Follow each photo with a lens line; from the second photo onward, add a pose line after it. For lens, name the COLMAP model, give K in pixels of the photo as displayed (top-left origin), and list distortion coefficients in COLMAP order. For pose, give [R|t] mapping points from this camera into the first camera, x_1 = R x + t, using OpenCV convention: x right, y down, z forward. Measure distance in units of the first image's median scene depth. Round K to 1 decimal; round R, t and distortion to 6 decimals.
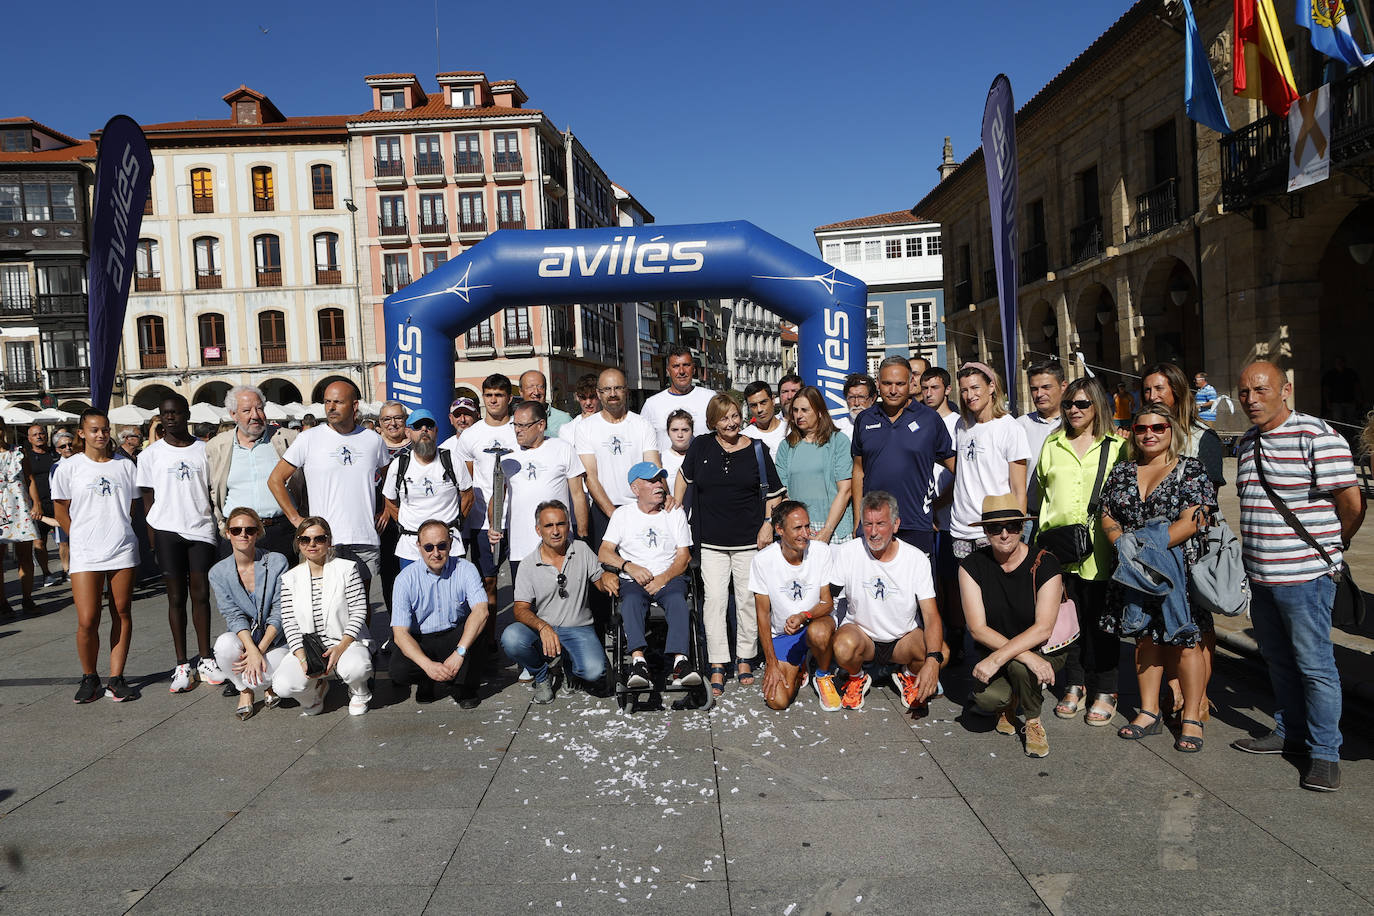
lens RADIAL K [[939.0, 0, 668.8], [0, 939.0, 461.8], [0, 0, 1]] dist [-0.006889, 0.004405]
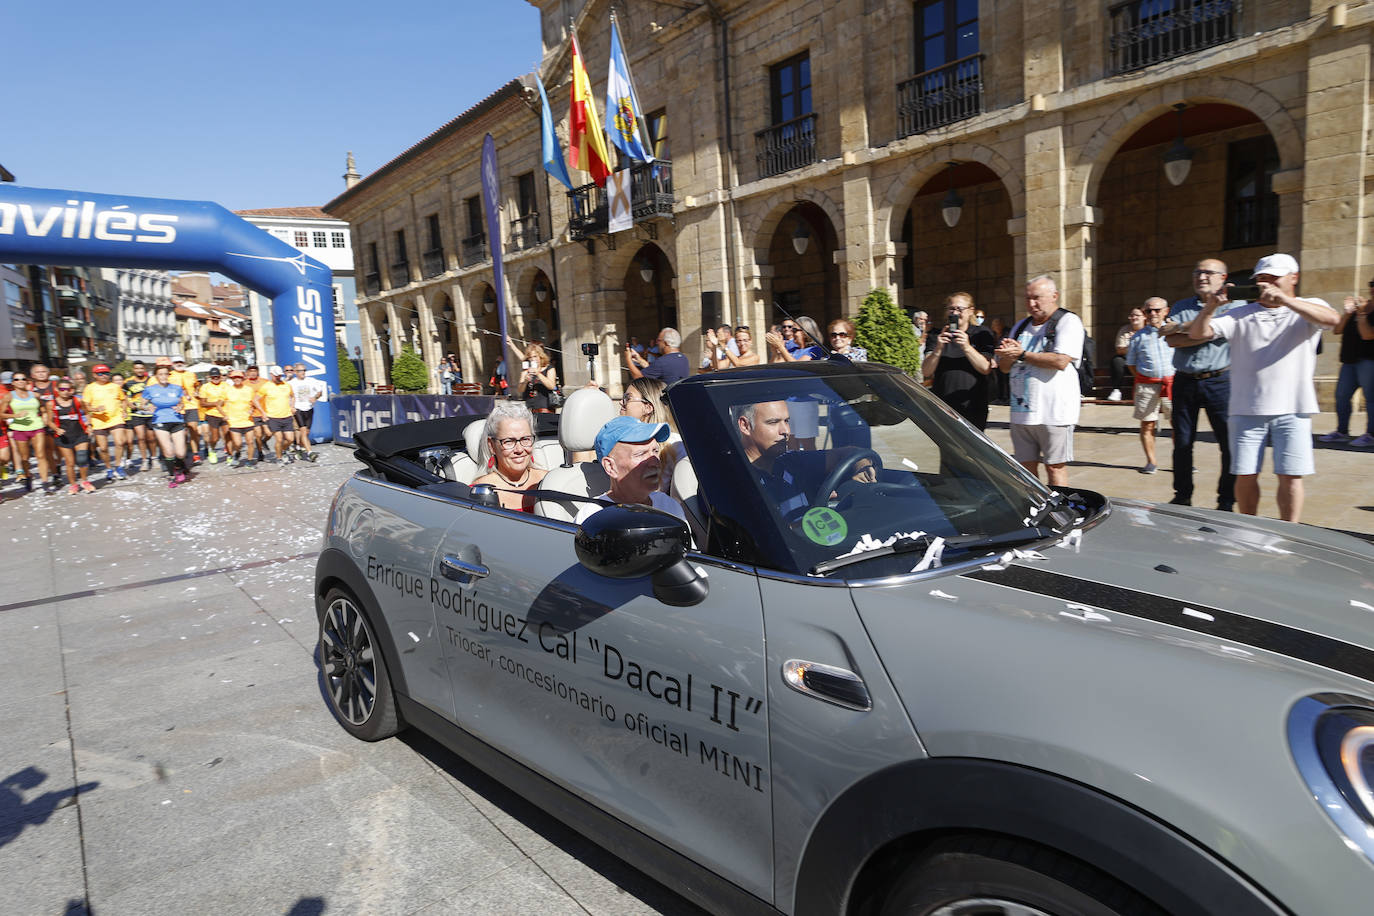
lens RADIAL K [[752.1, 0, 679.2], [0, 752.1, 449.8], [0, 0, 1]] dist [-0.010694, 0.003018]
pose [[0.752023, -0.070207, 0.655387, -0.060865], [0.045609, 0.997471, 0.054518, 0.008232], [-0.657557, -0.011107, 0.753323, -0.023087]]
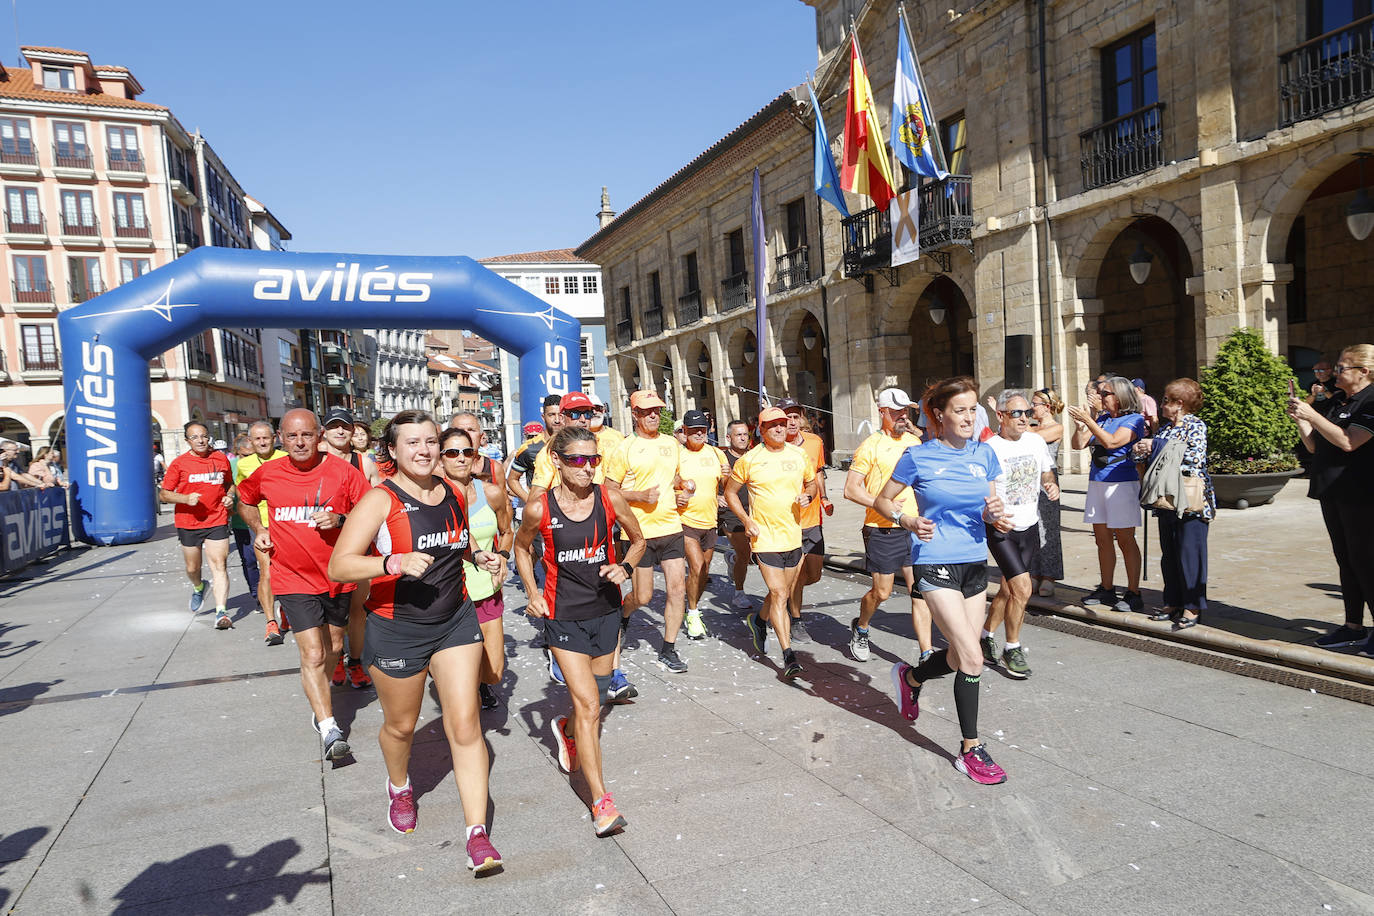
lens RADIAL K [[919.0, 0, 720.9], [0, 919.0, 497.8], [0, 0, 1]] dist [-0.008807, 0.001843]
pose [[0.904744, -0.034033, 0.424594, -0.062135], [0.030398, 0.999420, 0.015336, 0.004942], [-0.424870, -0.000968, 0.905254, -0.035102]]
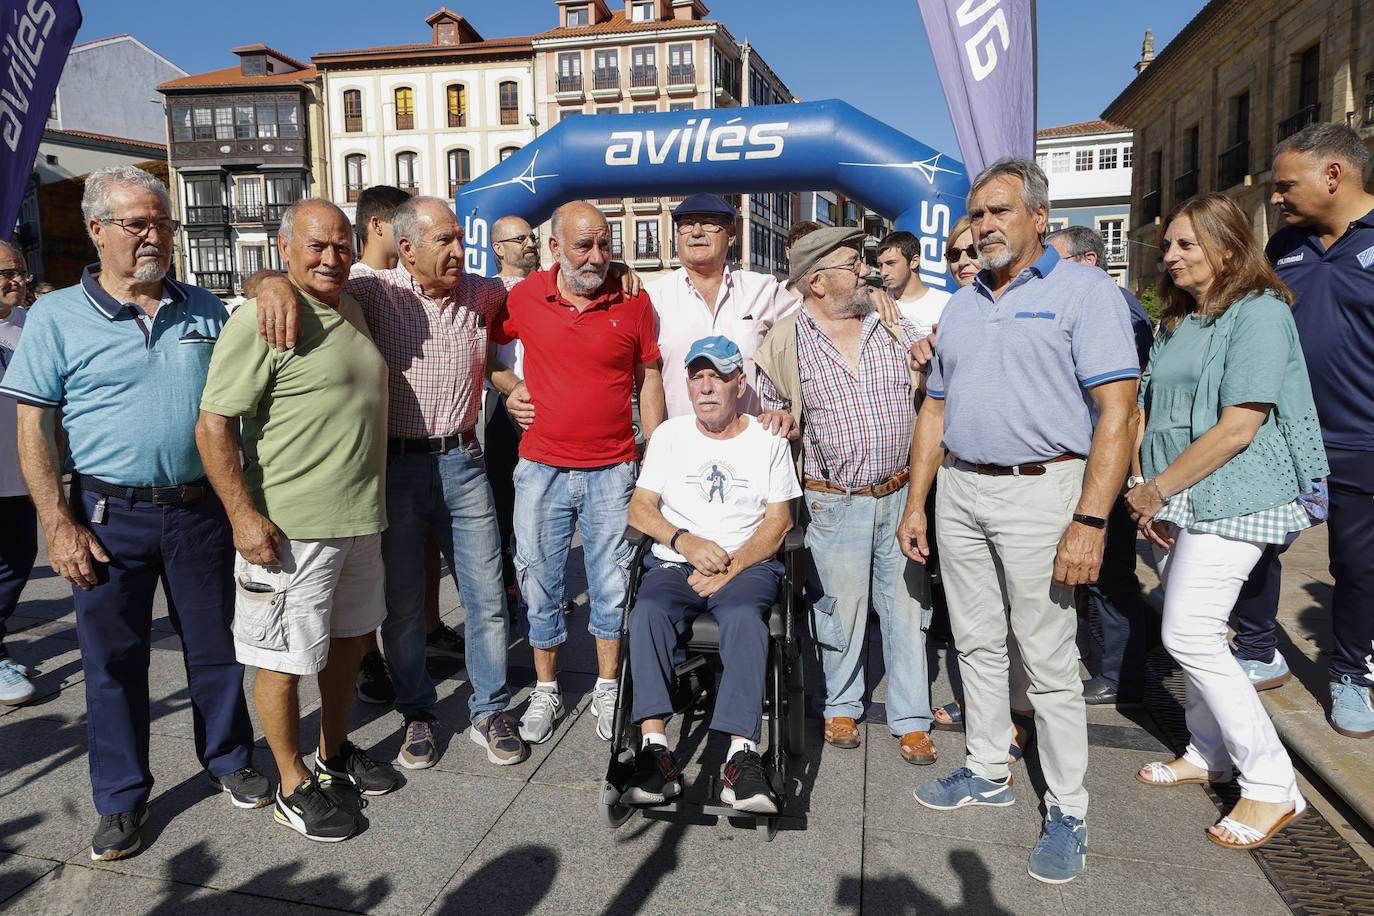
lens RADIAL K [[867.3, 0, 680.5], [0, 867.3, 436.9], [0, 0, 1]] dist [-0.006701, 0.007188]
pose [[0.976347, 0.060211, -0.207655, 0.071130], [-0.045438, 0.996133, 0.075196, 0.001403], [0.211380, -0.063982, 0.975308, 0.091361]]
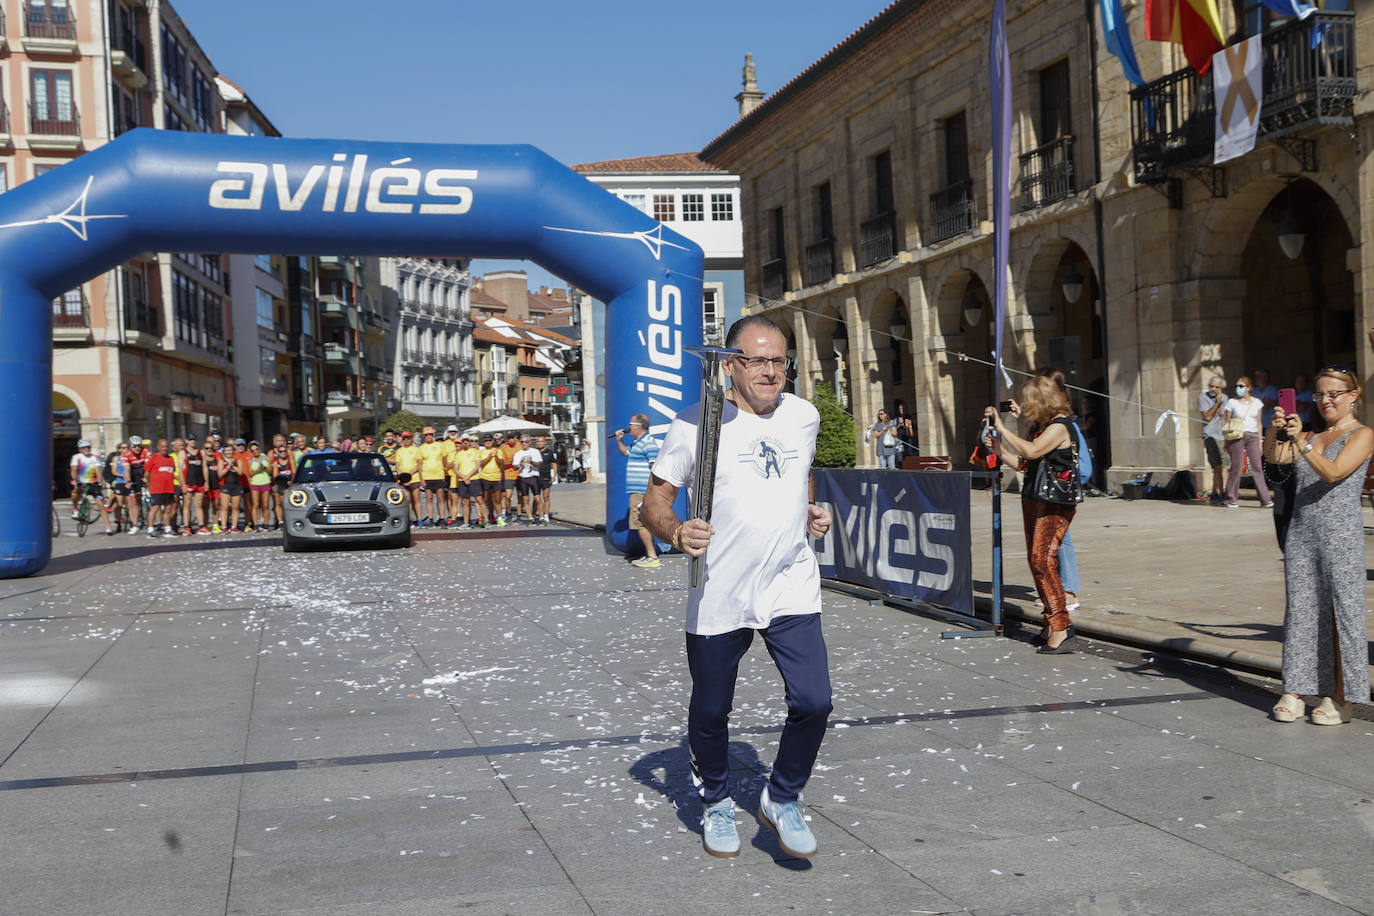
lens RADIAL K [[1444.3, 0, 746.3], [0, 1444.3, 481.6], [0, 0, 1]] dist [-0.012519, 0.028861]
pose [[0.949195, 0.007099, 0.314609, -0.055460], [0.003503, 0.999445, -0.033121, 0.011796], [-0.314669, 0.032541, 0.948643, -0.016316]]
